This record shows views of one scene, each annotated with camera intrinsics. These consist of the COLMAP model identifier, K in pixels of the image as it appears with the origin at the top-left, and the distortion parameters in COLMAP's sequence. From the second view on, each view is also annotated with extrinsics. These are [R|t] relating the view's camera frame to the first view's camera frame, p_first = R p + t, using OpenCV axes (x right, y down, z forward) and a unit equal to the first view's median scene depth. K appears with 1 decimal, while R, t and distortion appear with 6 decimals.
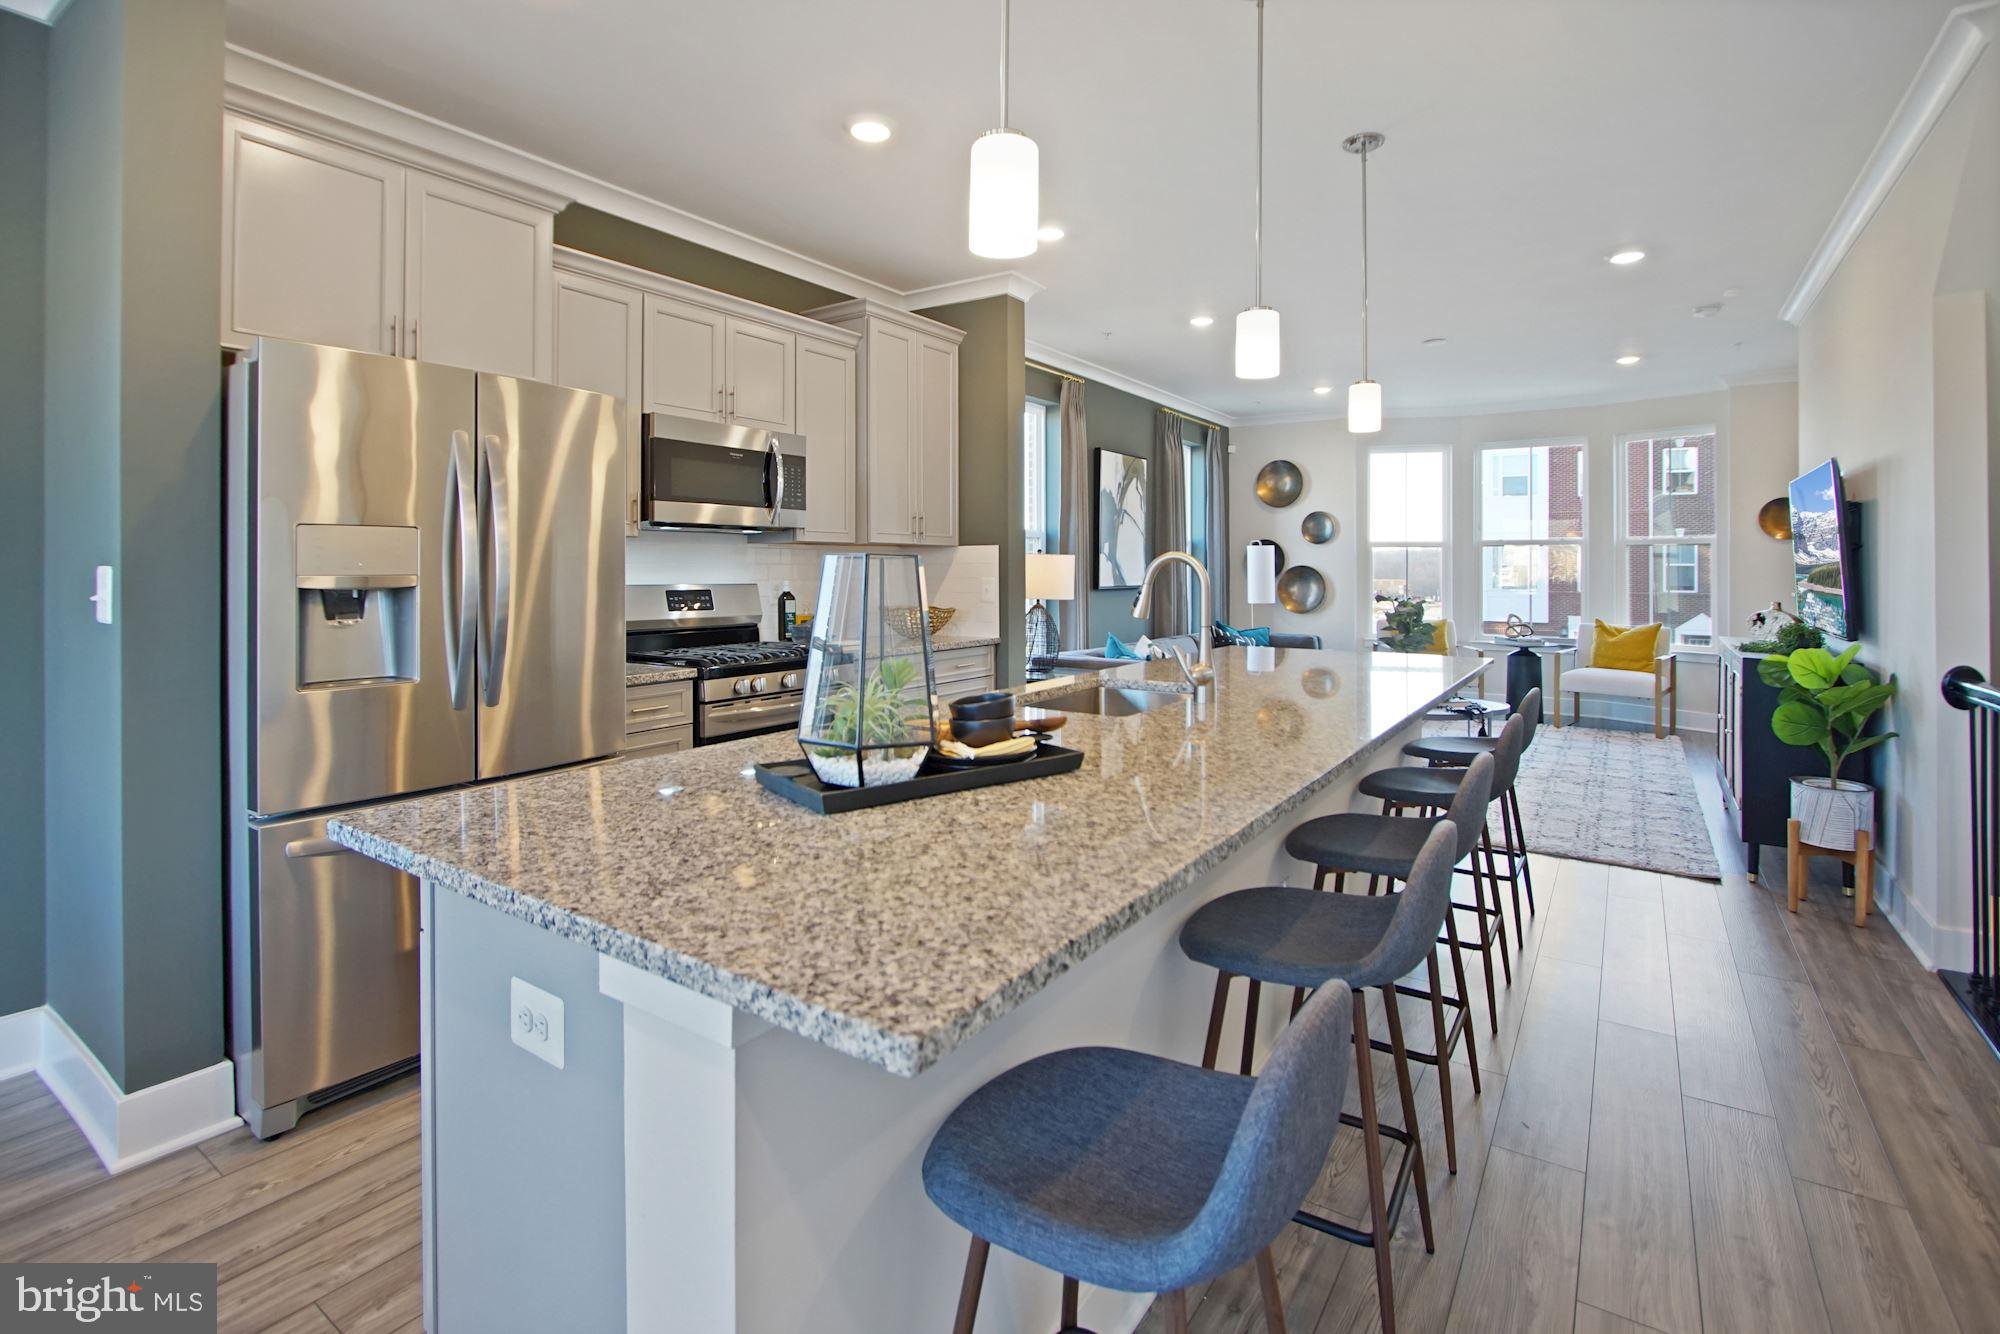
lens RADIAL K [[919.9, 0, 1004.4], [0, 919.9, 554.7], [0, 0, 1]] dist [-0.021942, 0.004288]
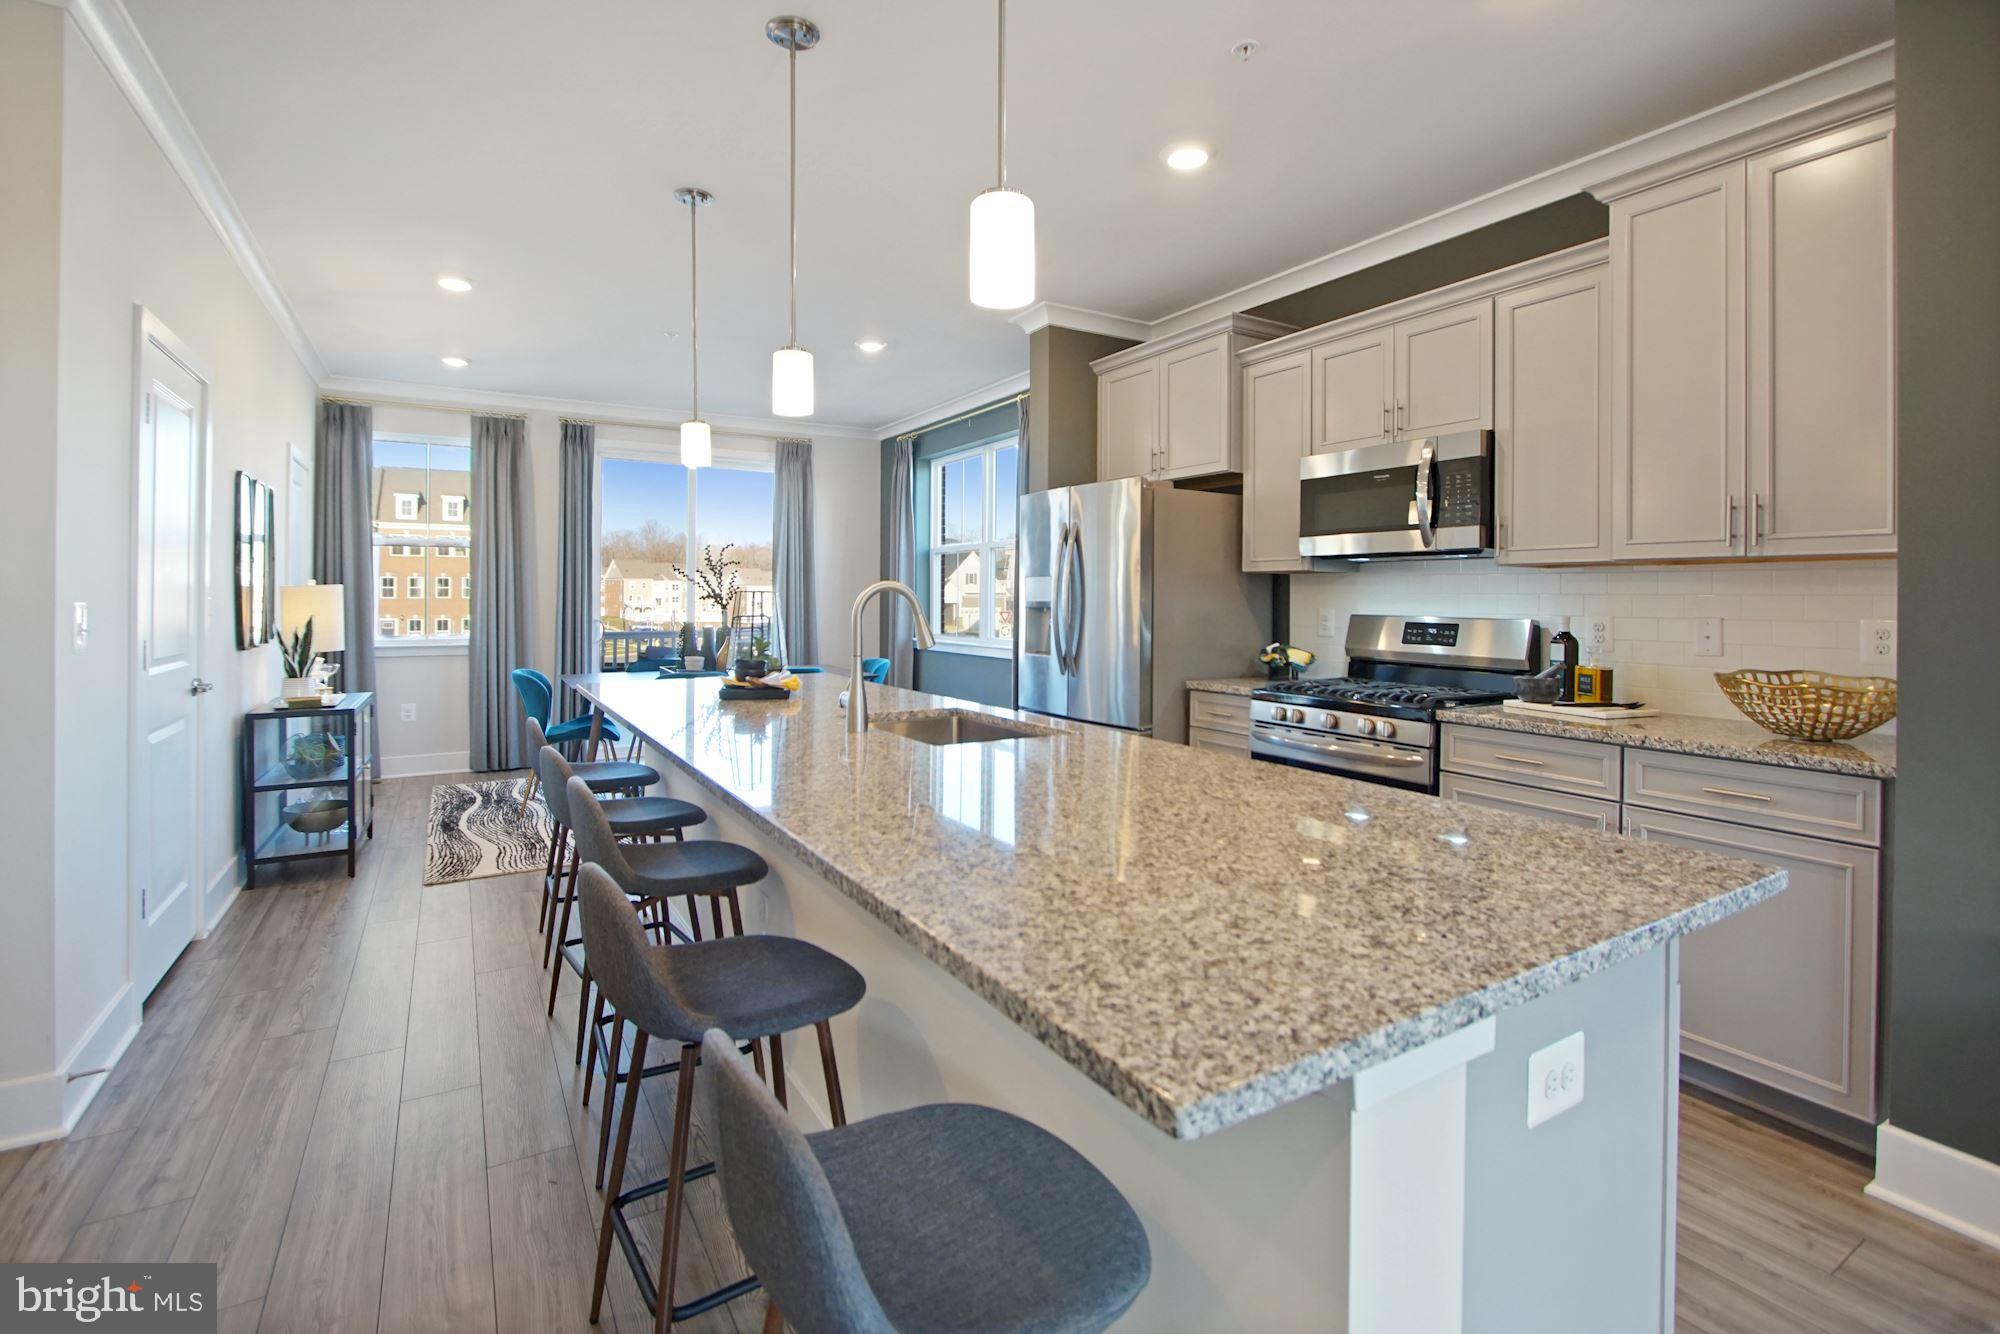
lens RADIAL K [[919.9, 0, 1014.8], [0, 919.9, 601.4], [0, 0, 1]] dist [-0.021942, 0.004288]
pose [[-0.401524, 0.004784, -0.915836, 0.364563], [0.011411, 0.999935, 0.000221, 0.006489], [0.915778, -0.010362, -0.401552, 0.536589]]
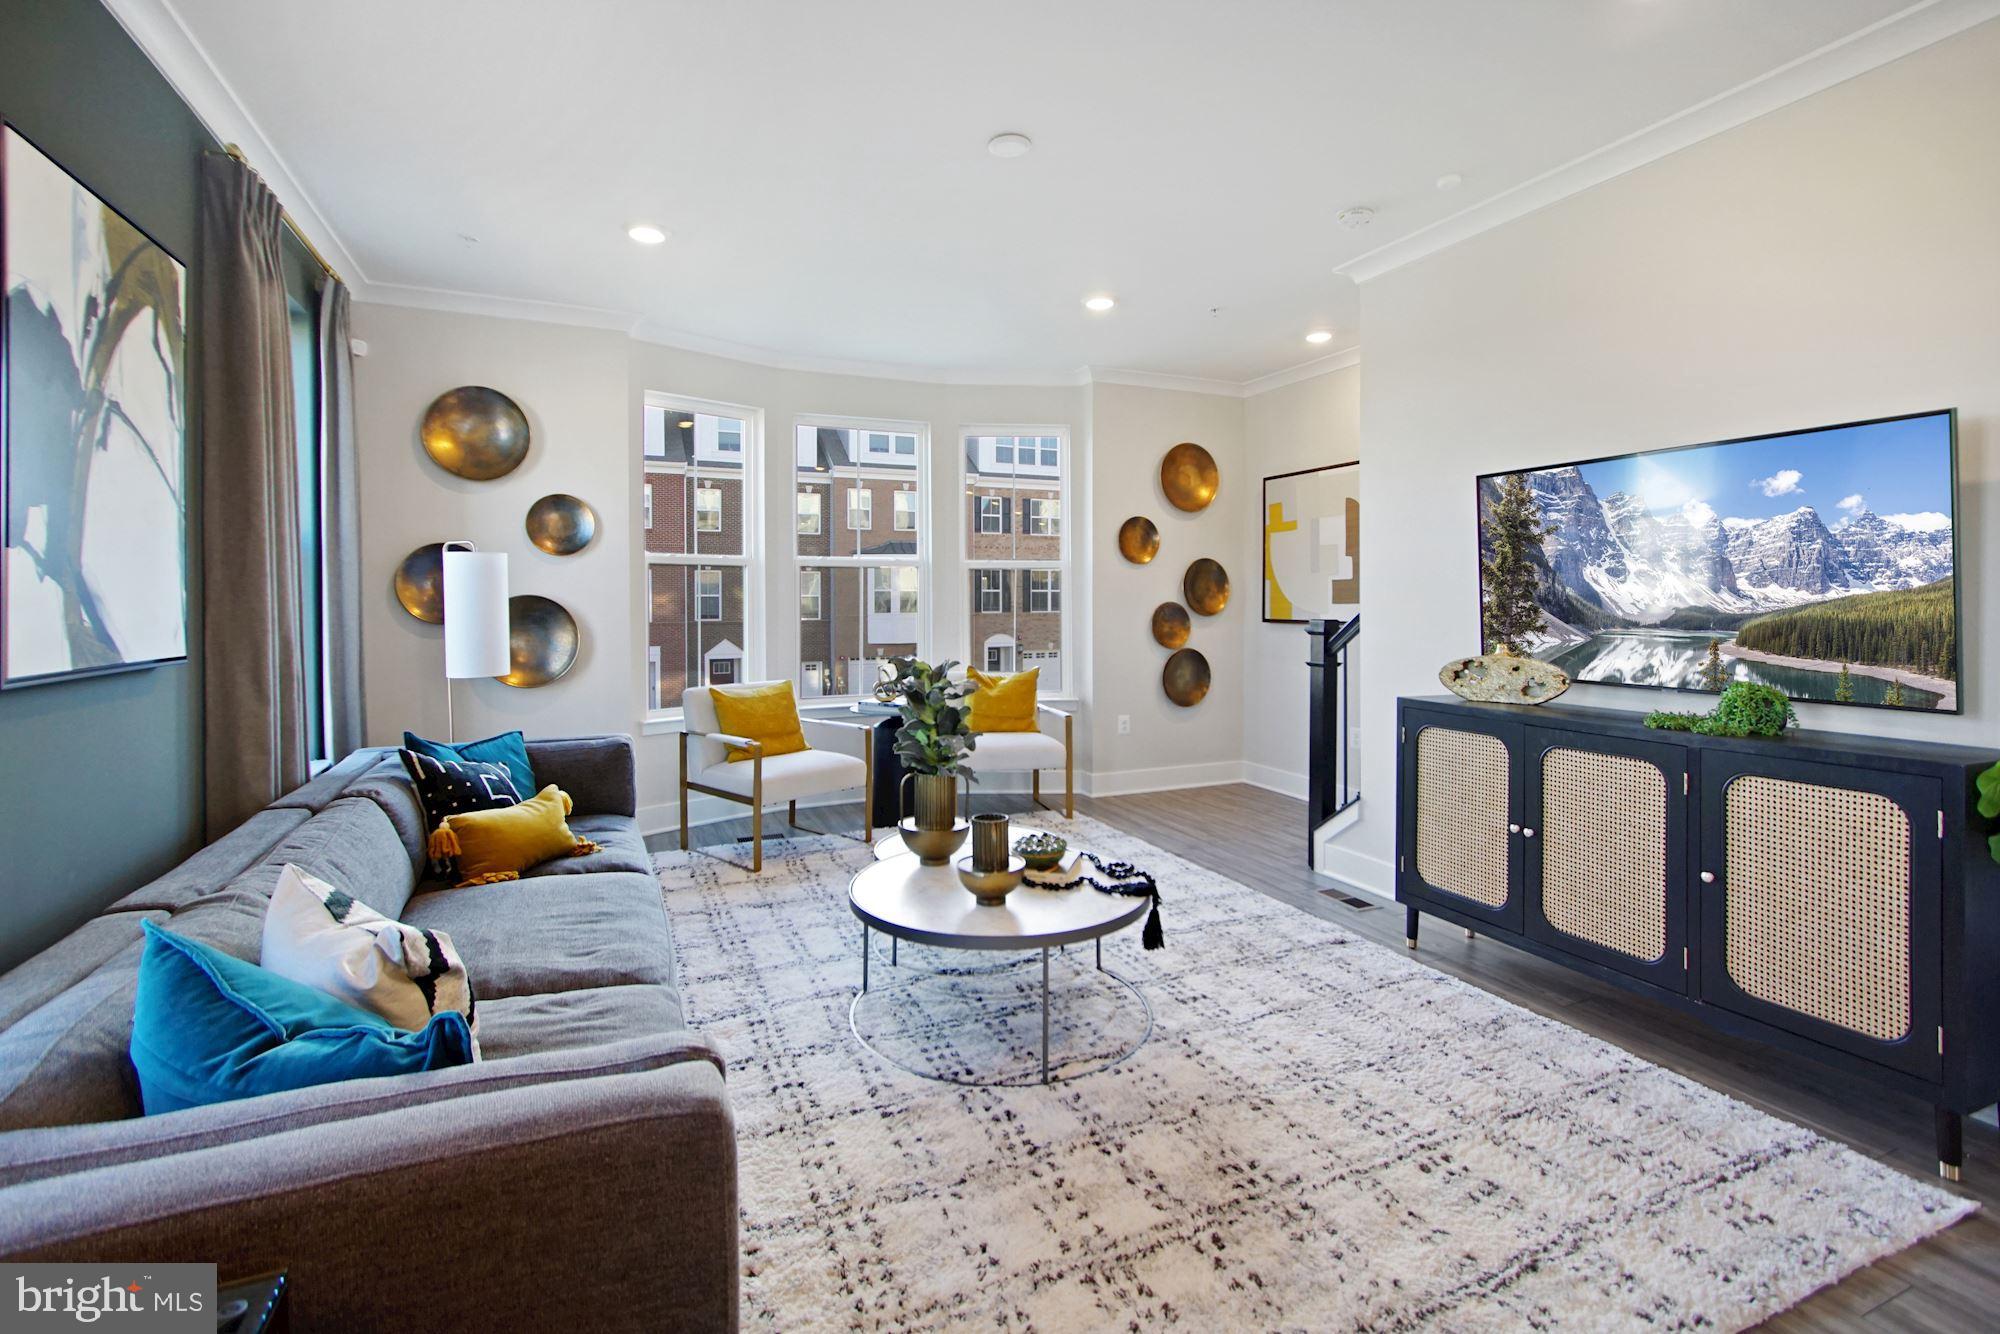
lens RADIAL K [[896.5, 0, 1017.2], [0, 896.5, 610.6], [0, 0, 1]] dist [-0.003231, -0.000086]
pose [[0.518194, -0.012405, 0.855173, 0.038957], [-0.013947, 0.999639, 0.022952, 0.007115], [-0.855150, -0.023821, 0.517834, 0.636214]]
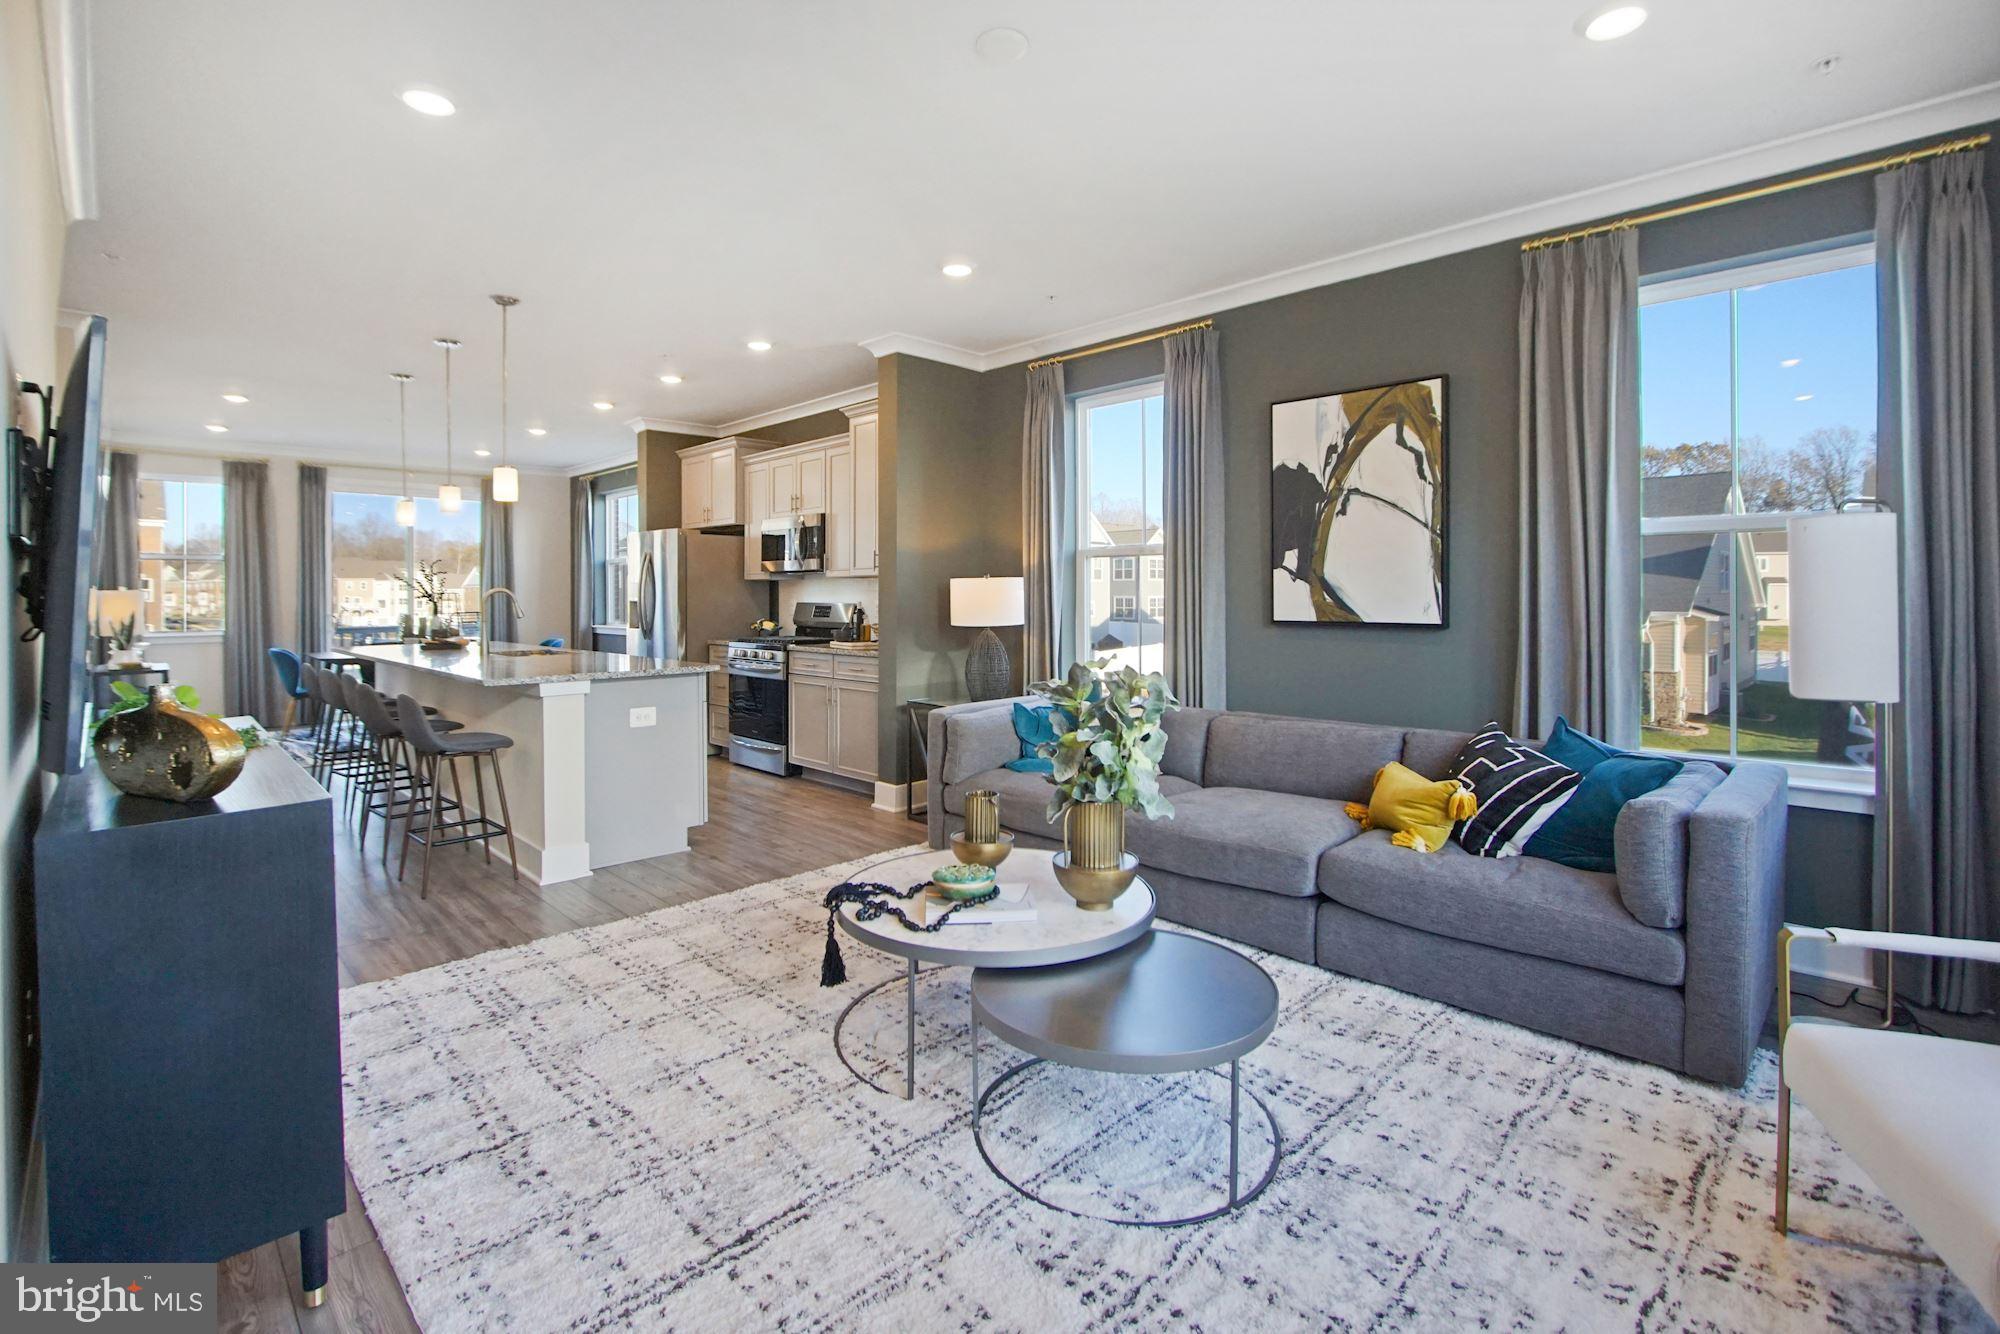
lens RADIAL K [[919.9, 0, 1015.1], [0, 919.9, 596.0], [0, 0, 1]] dist [-0.021942, 0.004288]
pose [[-0.175139, 0.005133, -0.984530, 0.757565], [0.020780, 0.999783, 0.001516, 0.013453], [0.984324, -0.020193, -0.175208, 0.927100]]
